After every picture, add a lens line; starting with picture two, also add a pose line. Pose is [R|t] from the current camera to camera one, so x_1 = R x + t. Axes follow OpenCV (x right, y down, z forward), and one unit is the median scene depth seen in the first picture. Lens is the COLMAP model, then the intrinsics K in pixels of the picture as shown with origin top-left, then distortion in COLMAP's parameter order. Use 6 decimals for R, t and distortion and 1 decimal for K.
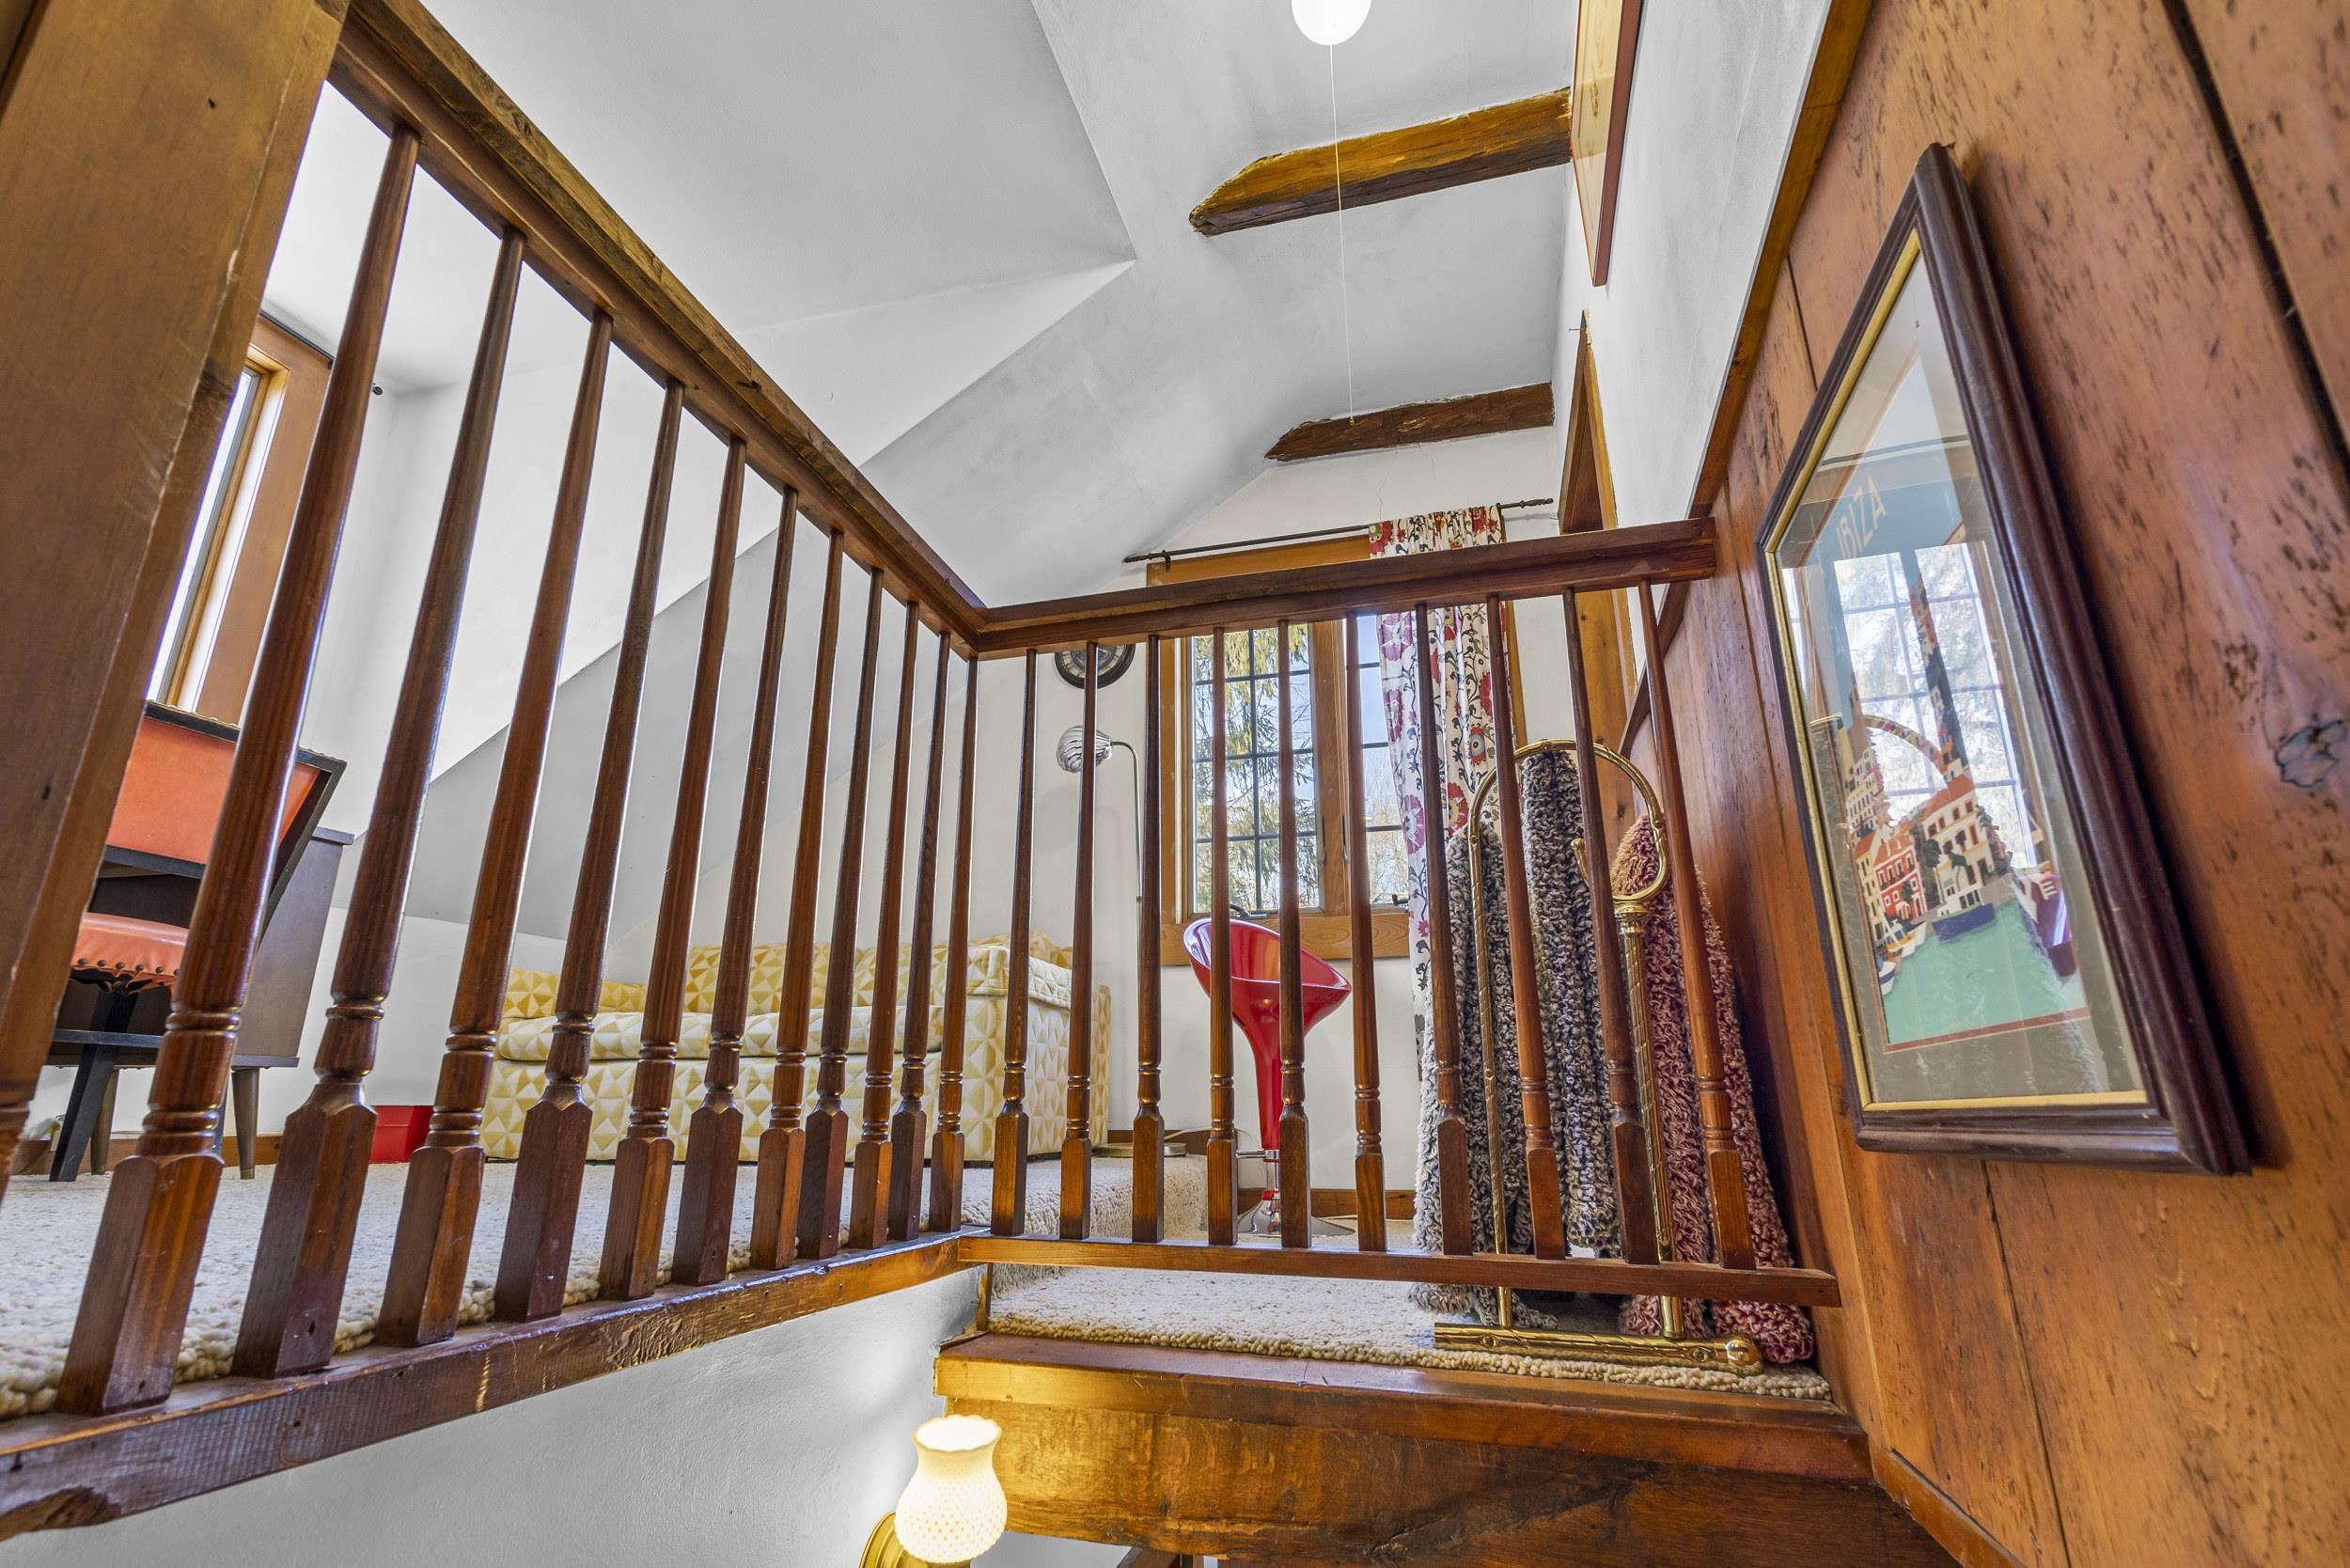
lens RADIAL K [[1078.9, 0, 1183.2], [0, 1078.9, 786.1], [0, 0, 1]] dist [0.001467, 0.000329]
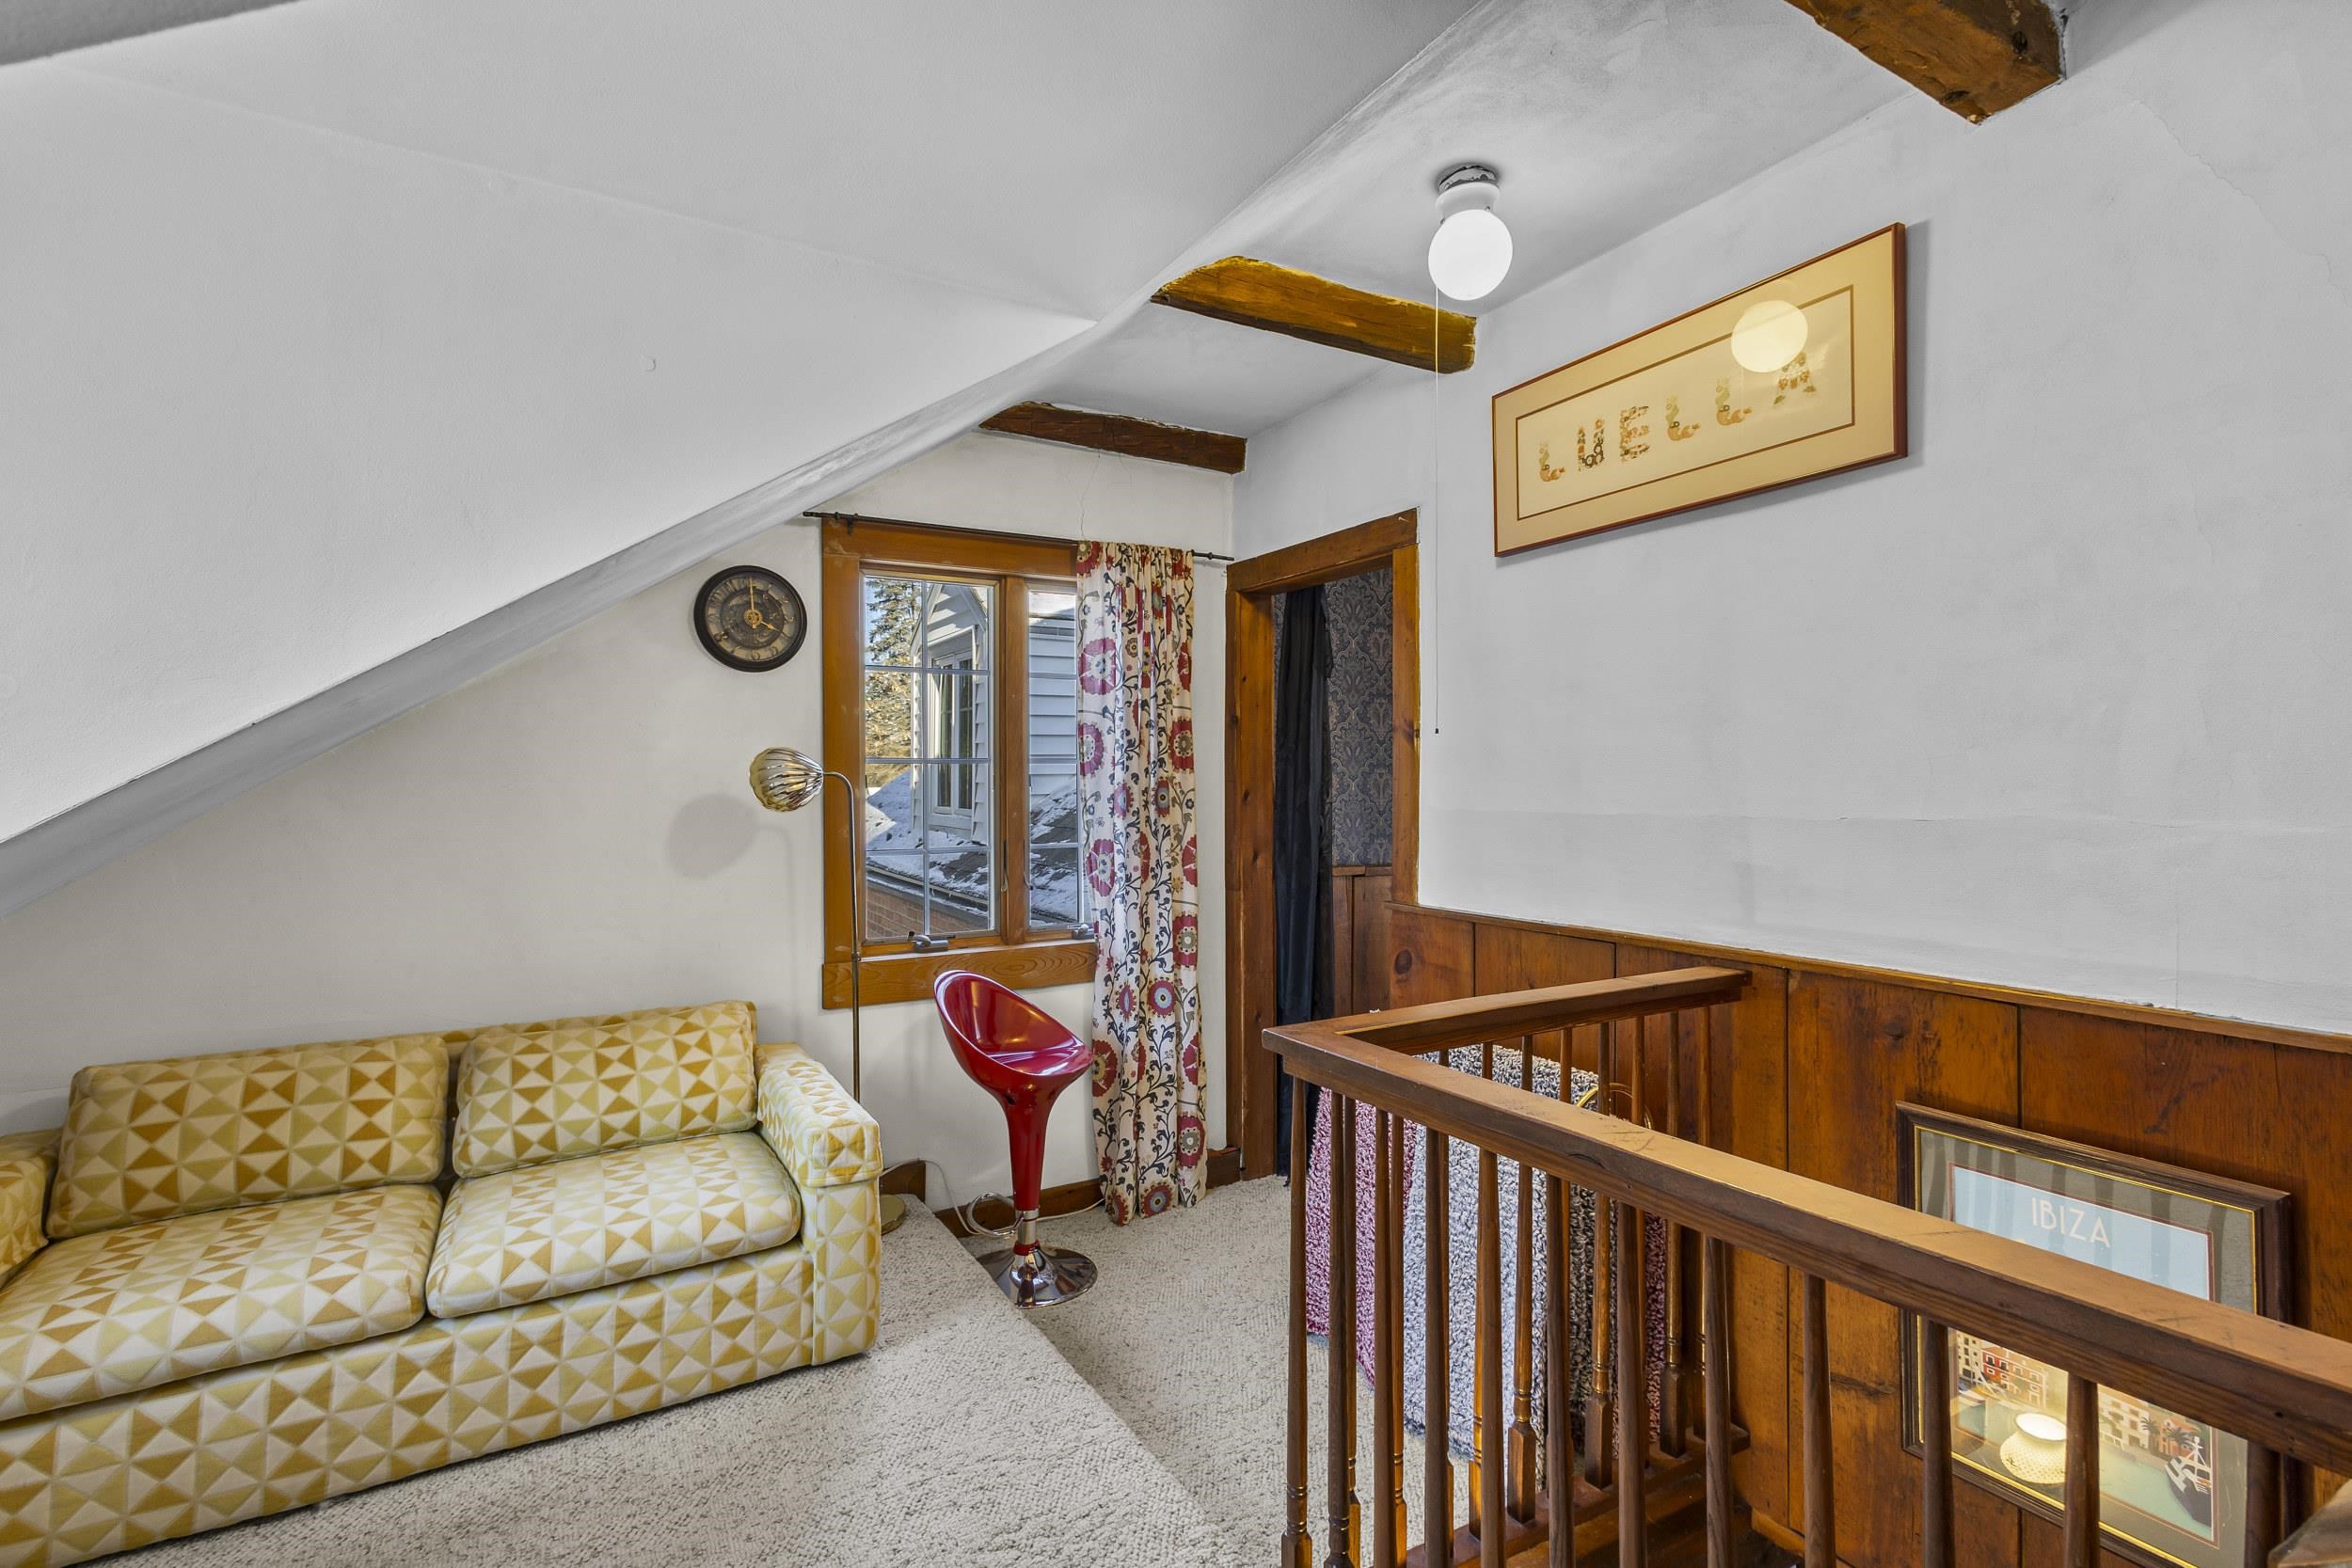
lens RADIAL K [[1079.7, 0, 1178.5], [0, 1079.7, 782.2], [0, 0, 1]] dist [0.001467, 0.000329]
pose [[0.714727, -0.001640, 0.699402, -0.584972], [-0.199690, 0.957893, 0.206311, -0.336631], [-0.670290, -0.287120, 0.684305, 0.295022]]
